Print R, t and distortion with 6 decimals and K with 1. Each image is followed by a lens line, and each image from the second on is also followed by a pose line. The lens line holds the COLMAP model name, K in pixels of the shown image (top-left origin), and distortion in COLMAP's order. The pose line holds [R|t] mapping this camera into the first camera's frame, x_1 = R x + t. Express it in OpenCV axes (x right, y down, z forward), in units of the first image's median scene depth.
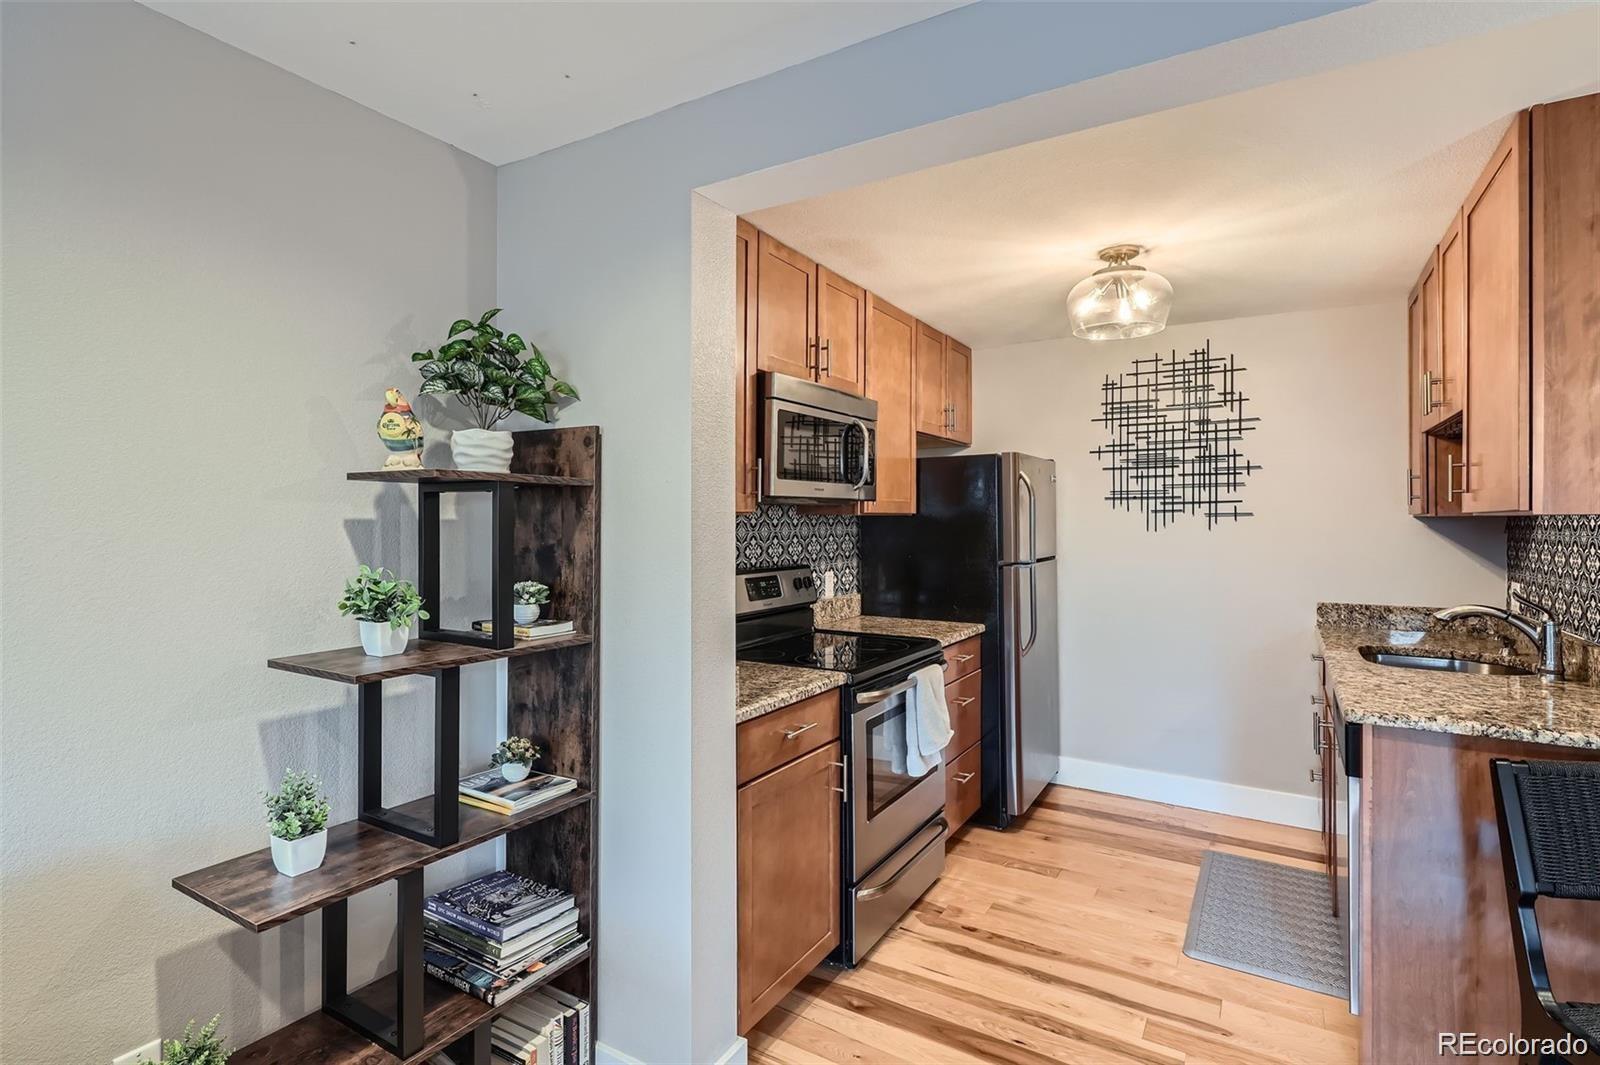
lens RADIAL K [[782.9, 0, 798.5], [0, 782.9, 524.7], [0, 0, 1]] dist [-0.000286, -0.000252]
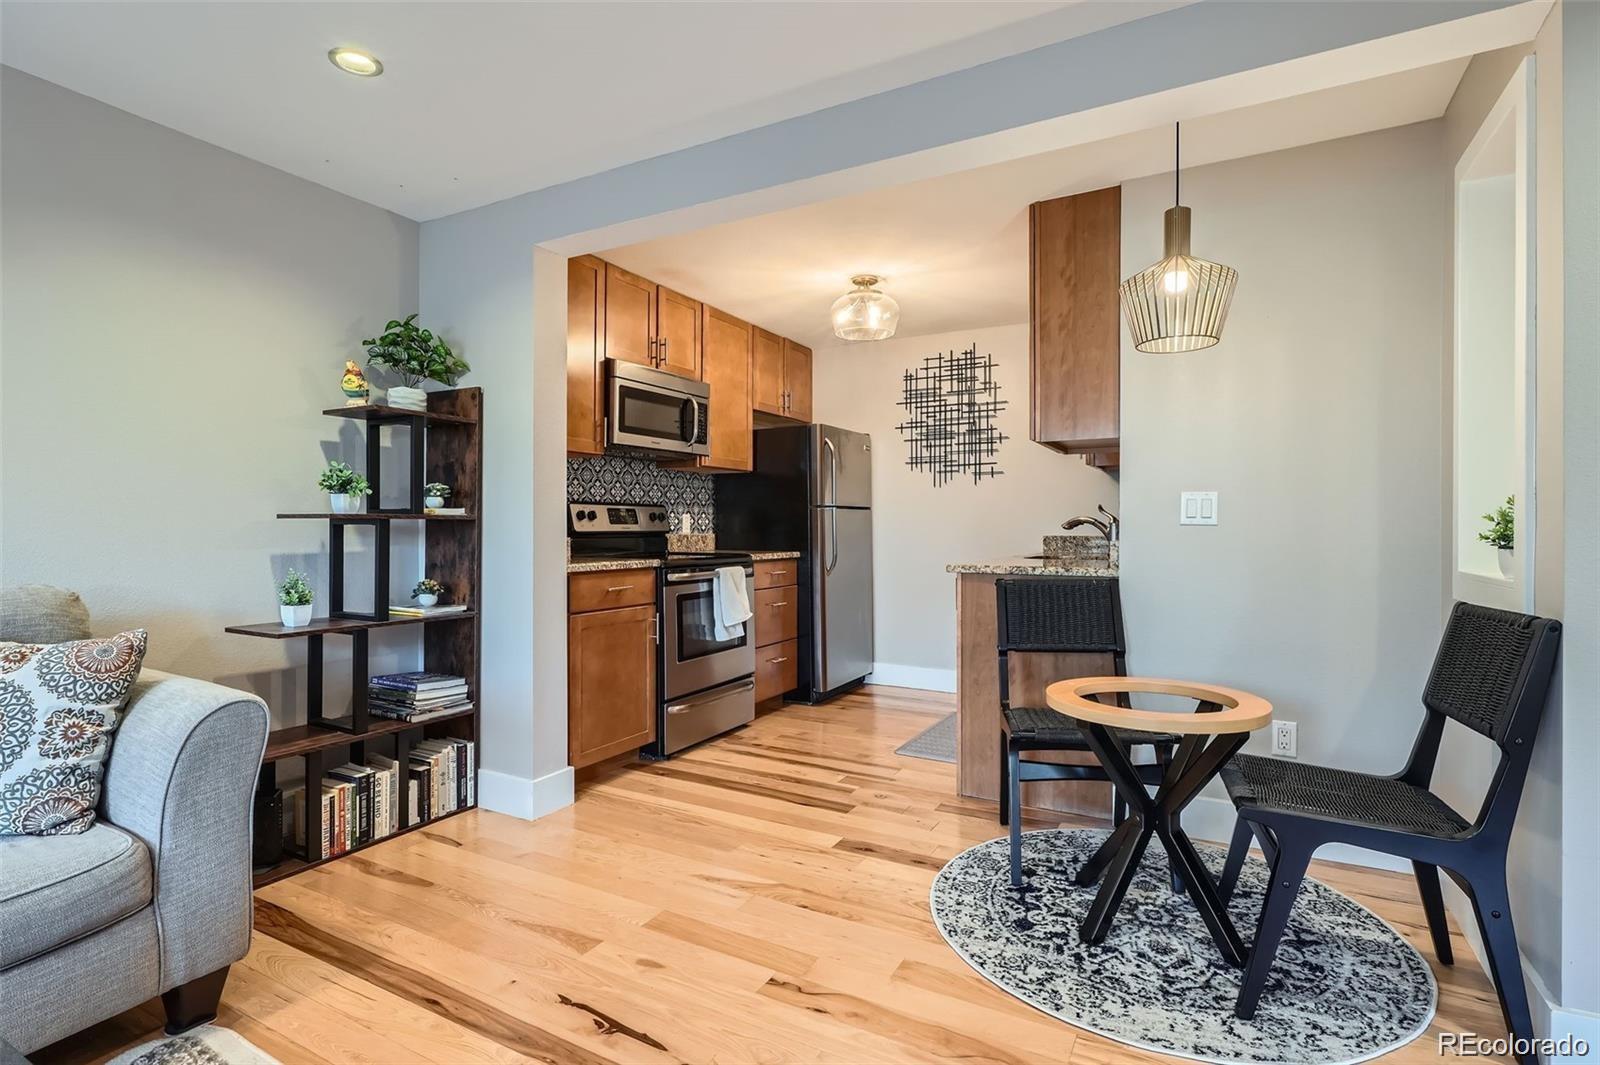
lens RADIAL K [[782.9, 0, 798.7], [0, 782.9, 527.3], [0, 0, 1]] dist [-0.000286, -0.000252]
pose [[0.999007, 0.000069, 0.044545, 0.189268], [0.000166, 0.999986, -0.005279, 0.099147], [-0.044545, 0.005281, 0.998993, -0.370527]]
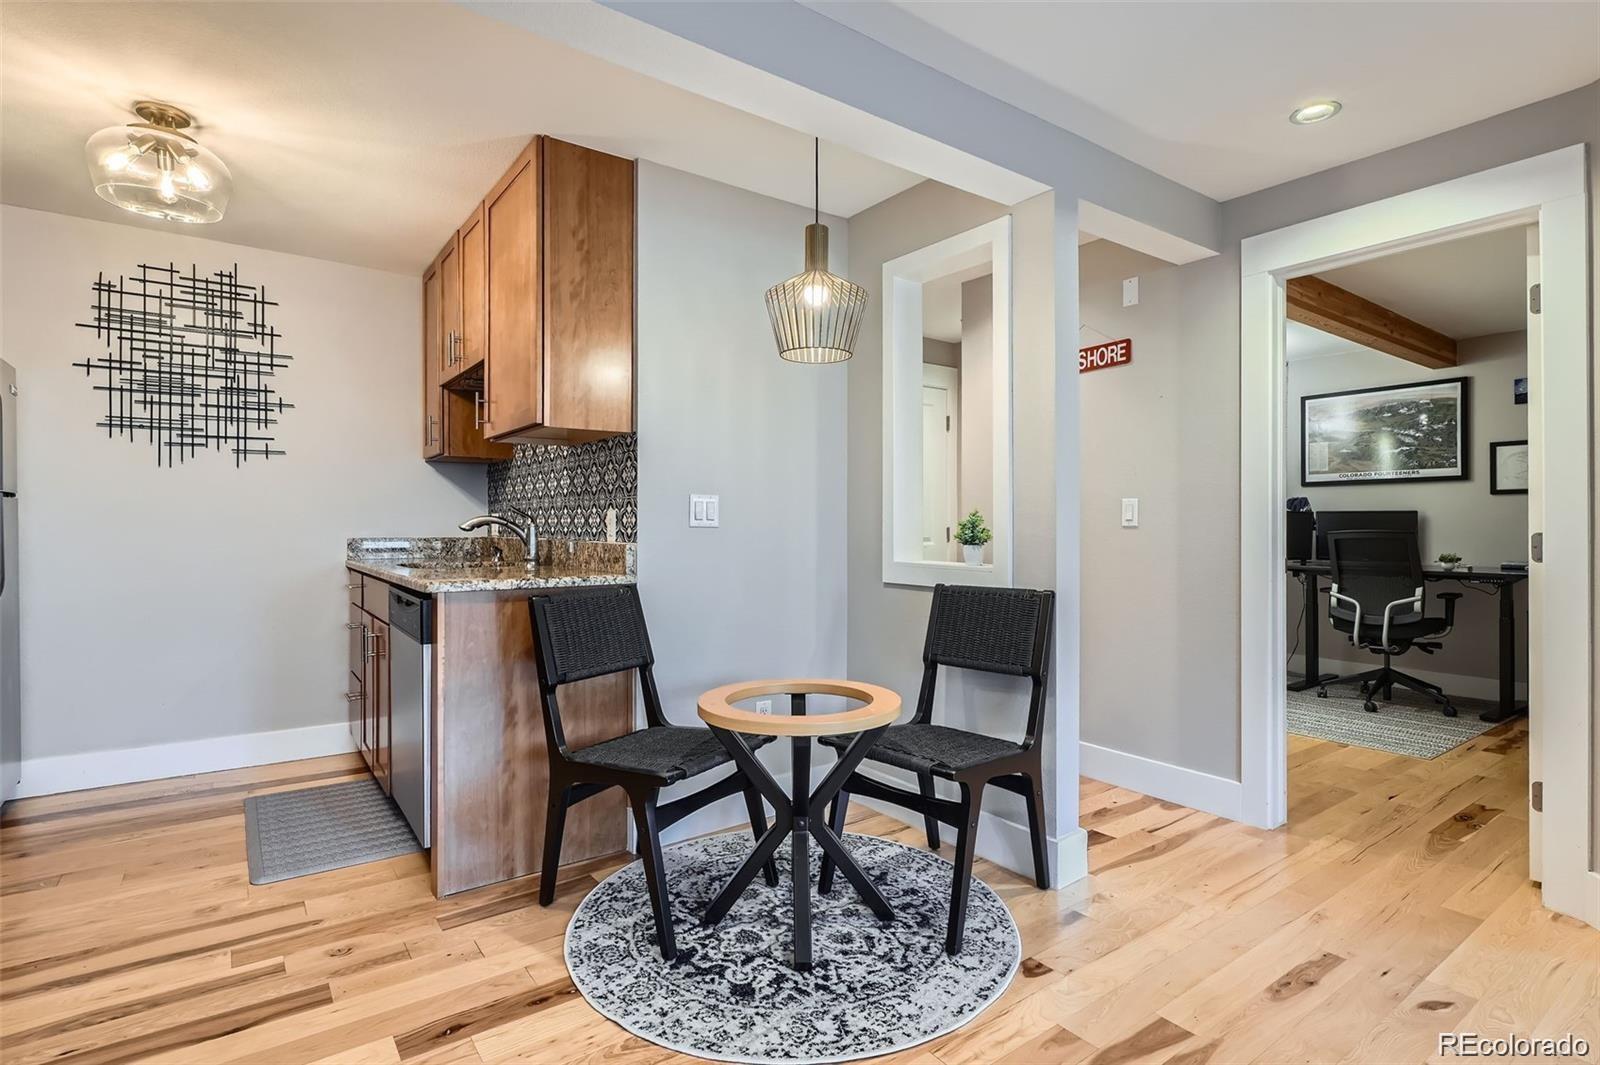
lens RADIAL K [[782.9, 0, 801.0], [0, 782.9, 524.8], [0, 0, 1]] dist [-0.000286, -0.000252]
pose [[0.377602, 0.001554, 0.925967, -0.102325], [0.002666, 0.999993, -0.002765, 0.092386], [-0.925964, 0.003513, 0.377595, 0.023785]]
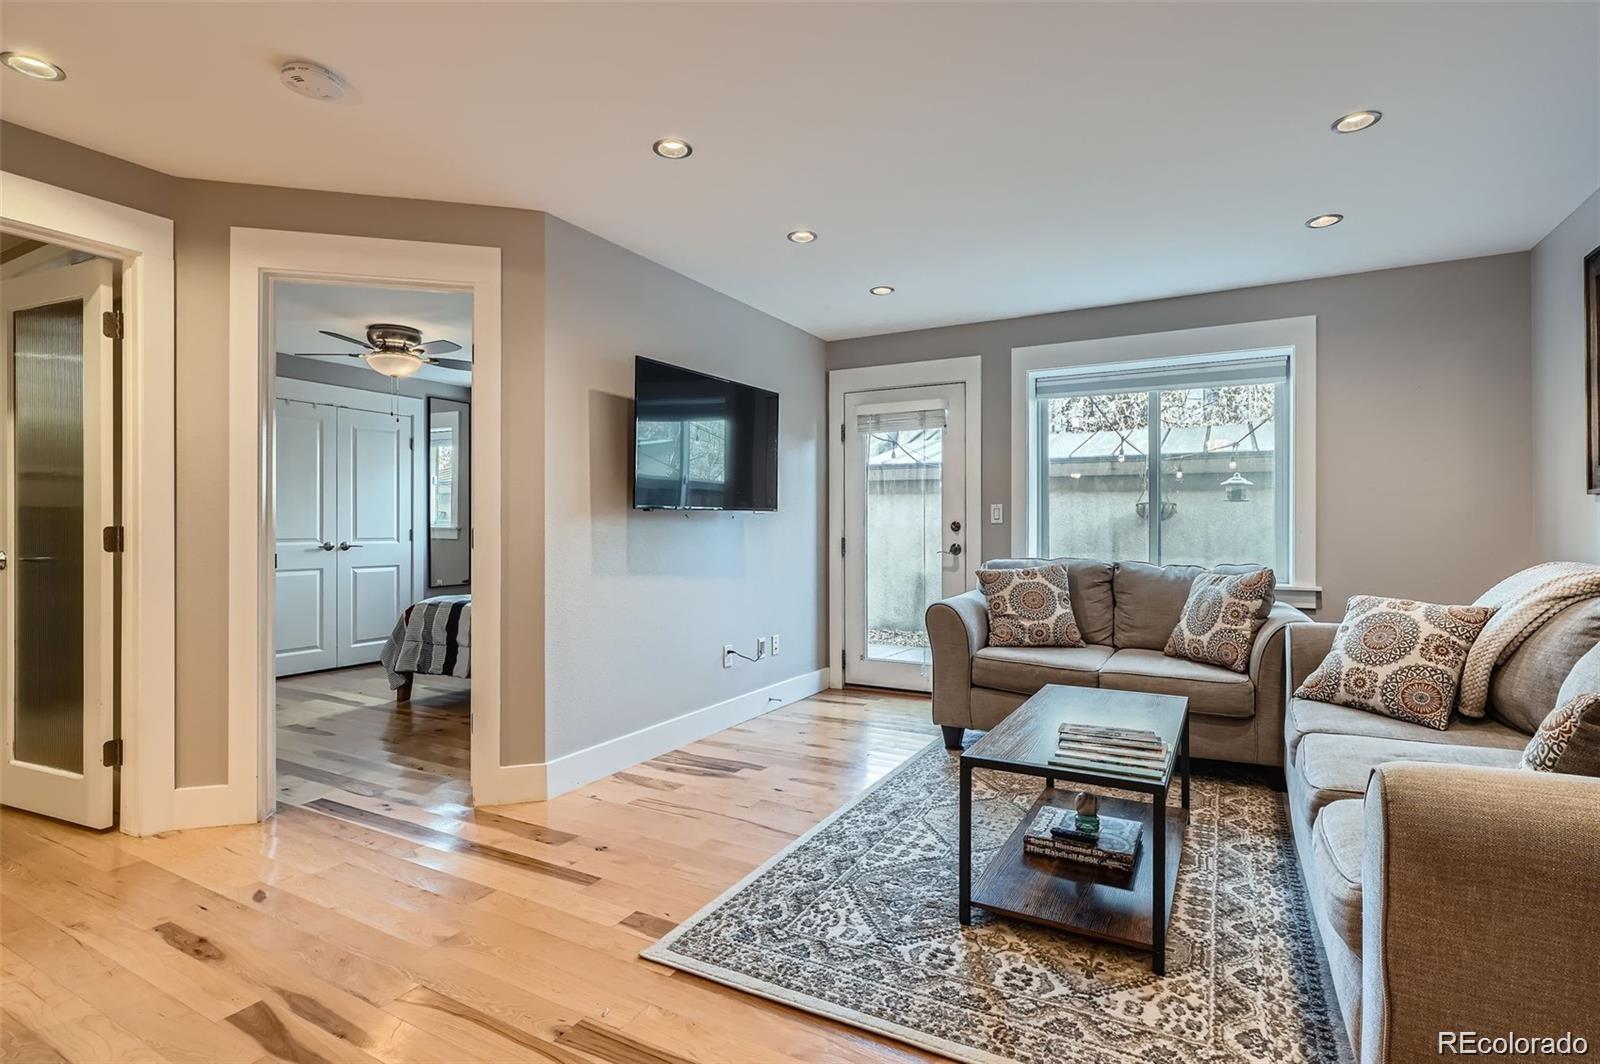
lens RADIAL K [[782.9, 0, 798.8], [0, 782.9, 529.4], [0, 0, 1]] dist [-0.000286, -0.000252]
pose [[-0.998934, -0.003845, -0.046002, 0.128531], [-0.003995, 0.999987, 0.003152, 0.098947], [0.045989, 0.003332, -0.998936, 0.534022]]
